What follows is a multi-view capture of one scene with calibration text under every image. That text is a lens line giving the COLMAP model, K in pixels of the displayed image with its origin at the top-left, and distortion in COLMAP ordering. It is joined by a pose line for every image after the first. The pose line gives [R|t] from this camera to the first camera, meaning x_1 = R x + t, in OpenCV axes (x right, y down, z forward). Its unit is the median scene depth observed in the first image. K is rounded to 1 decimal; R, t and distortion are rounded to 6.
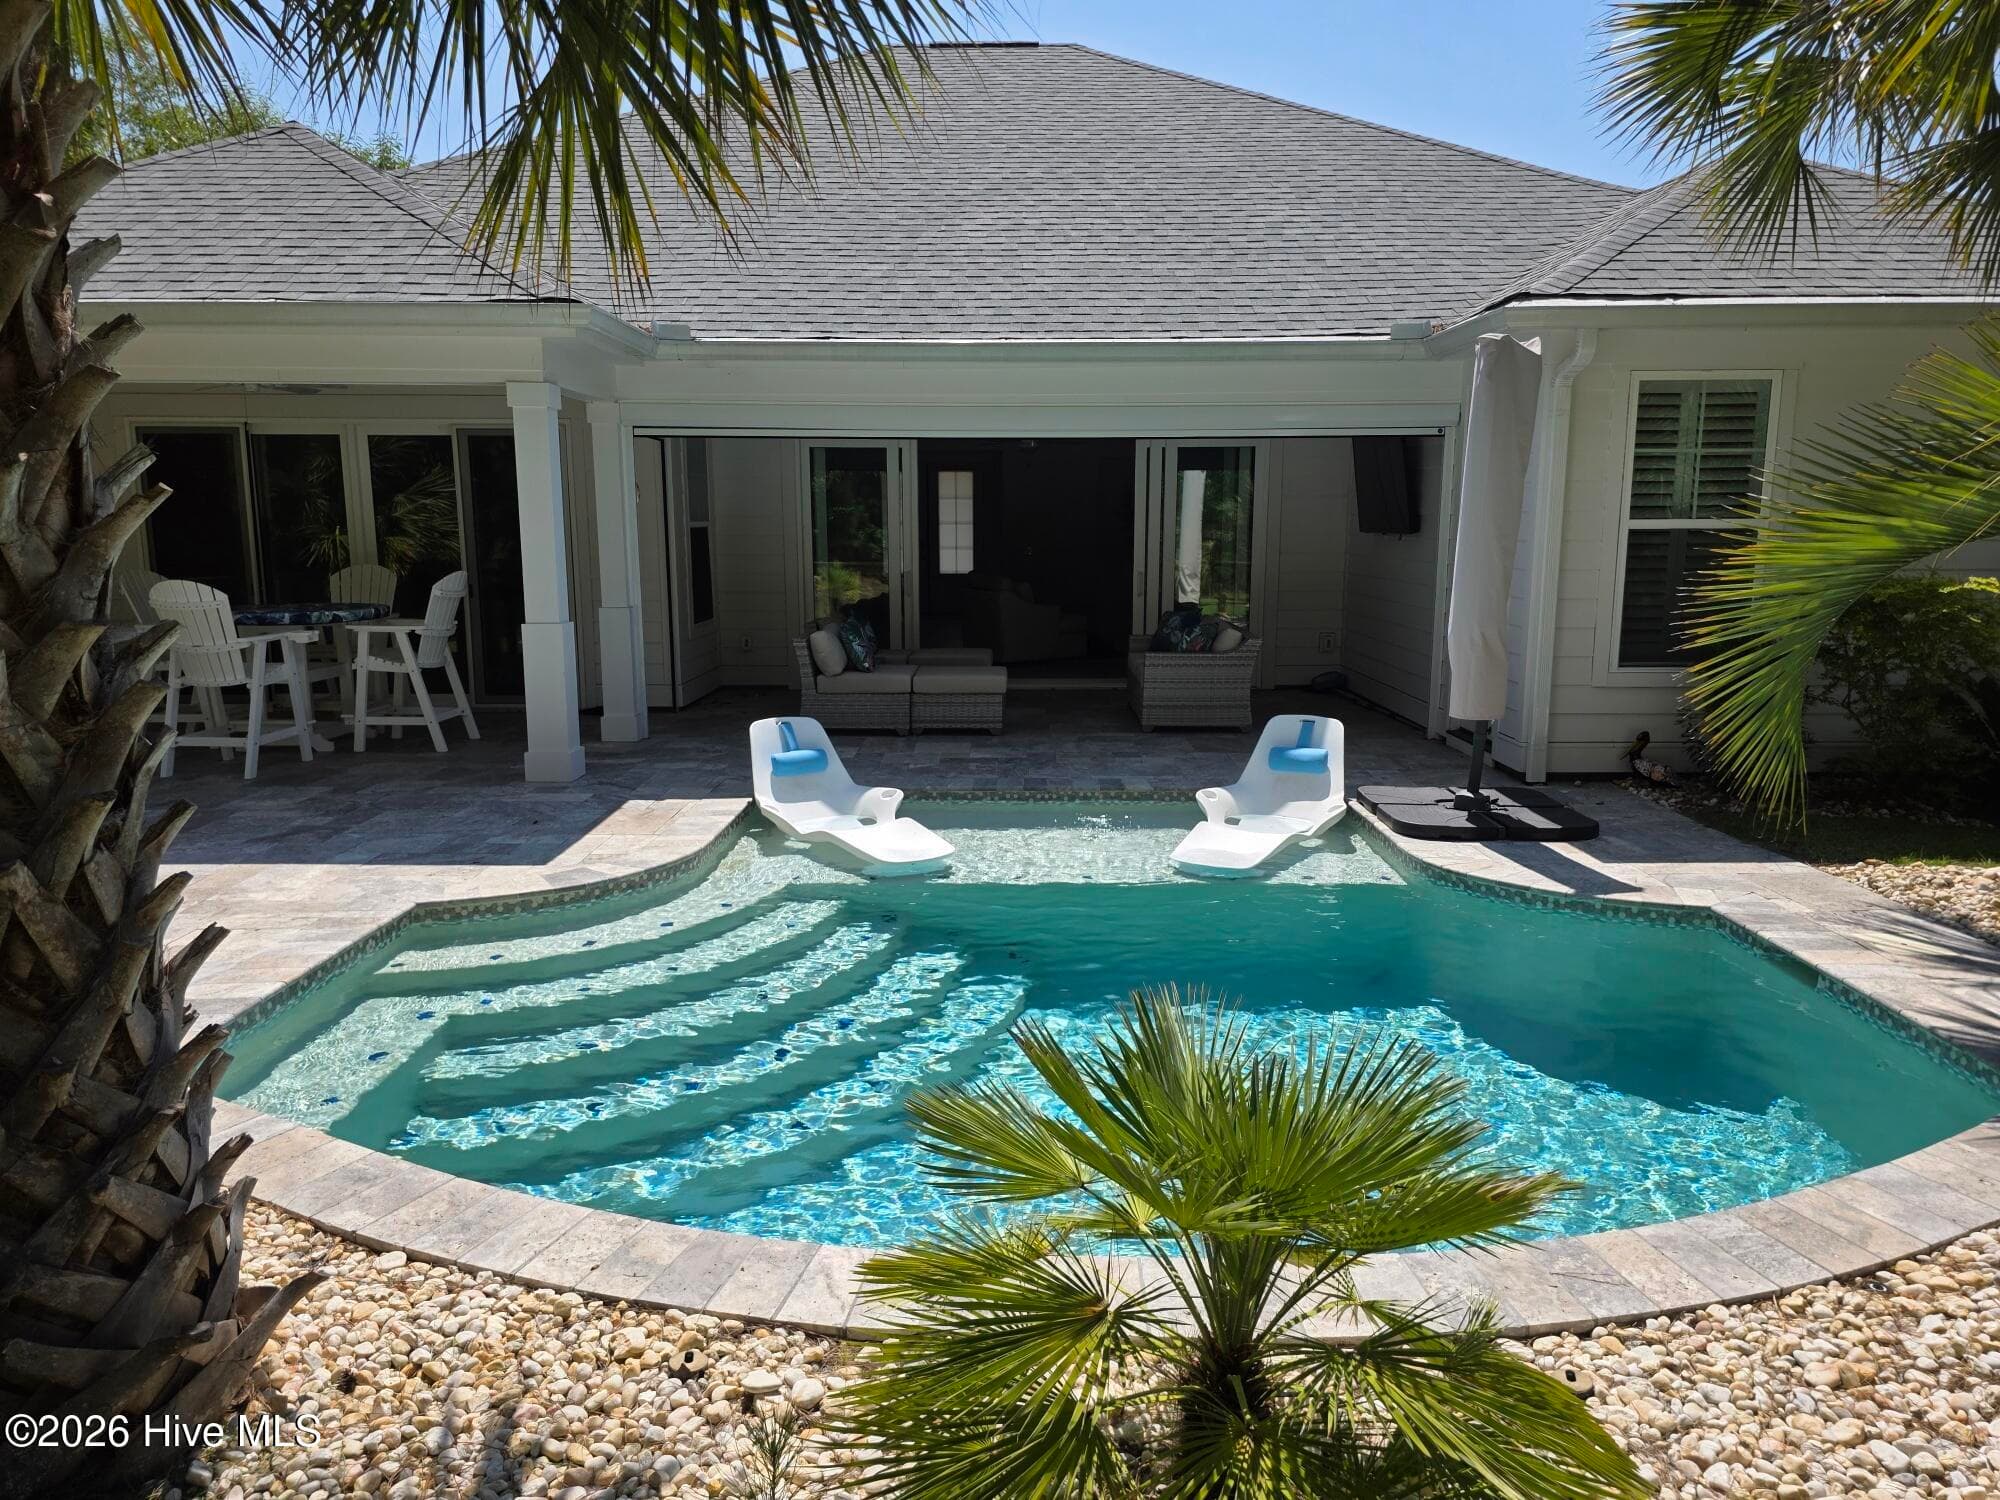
lens RADIAL K [[1348.8, 0, 1000.0], [0, 1348.8, 750.0], [0, 0, 1]] dist [0.068116, -0.004937]
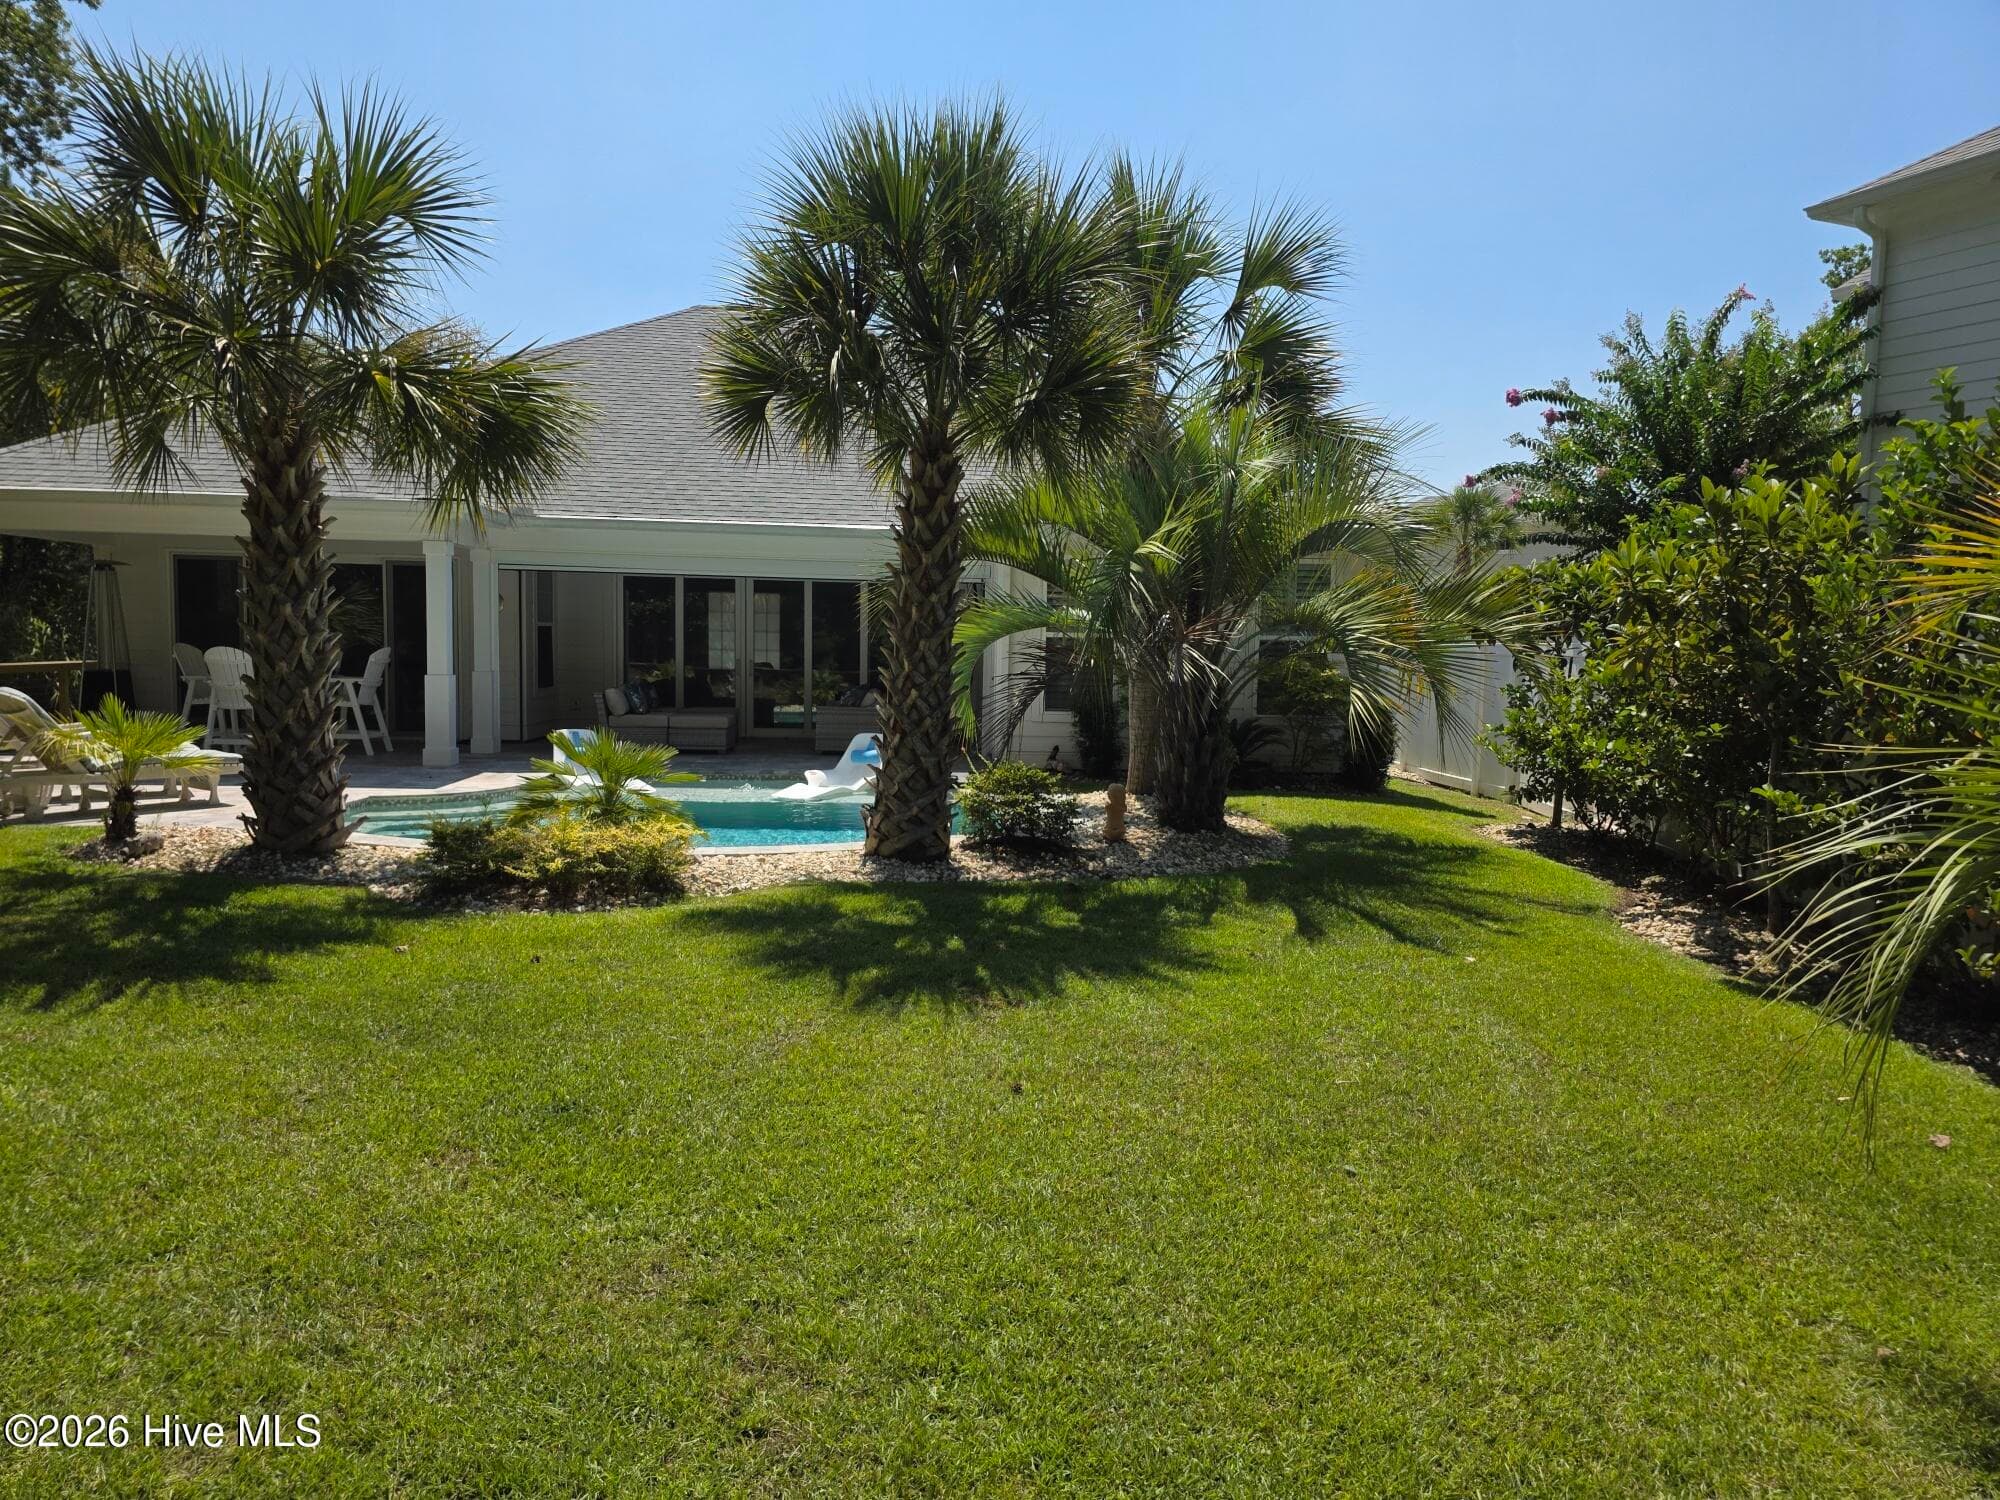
lens RADIAL K [[1348.8, 0, 1000.0], [0, 1348.8, 750.0], [0, 0, 1]] dist [0.068116, -0.004937]
pose [[0.997052, 0.015939, 0.075054, 0.220671], [-0.008723, 0.995390, -0.095511, 0.143139], [-0.076230, 0.094575, 0.992595, -0.684159]]
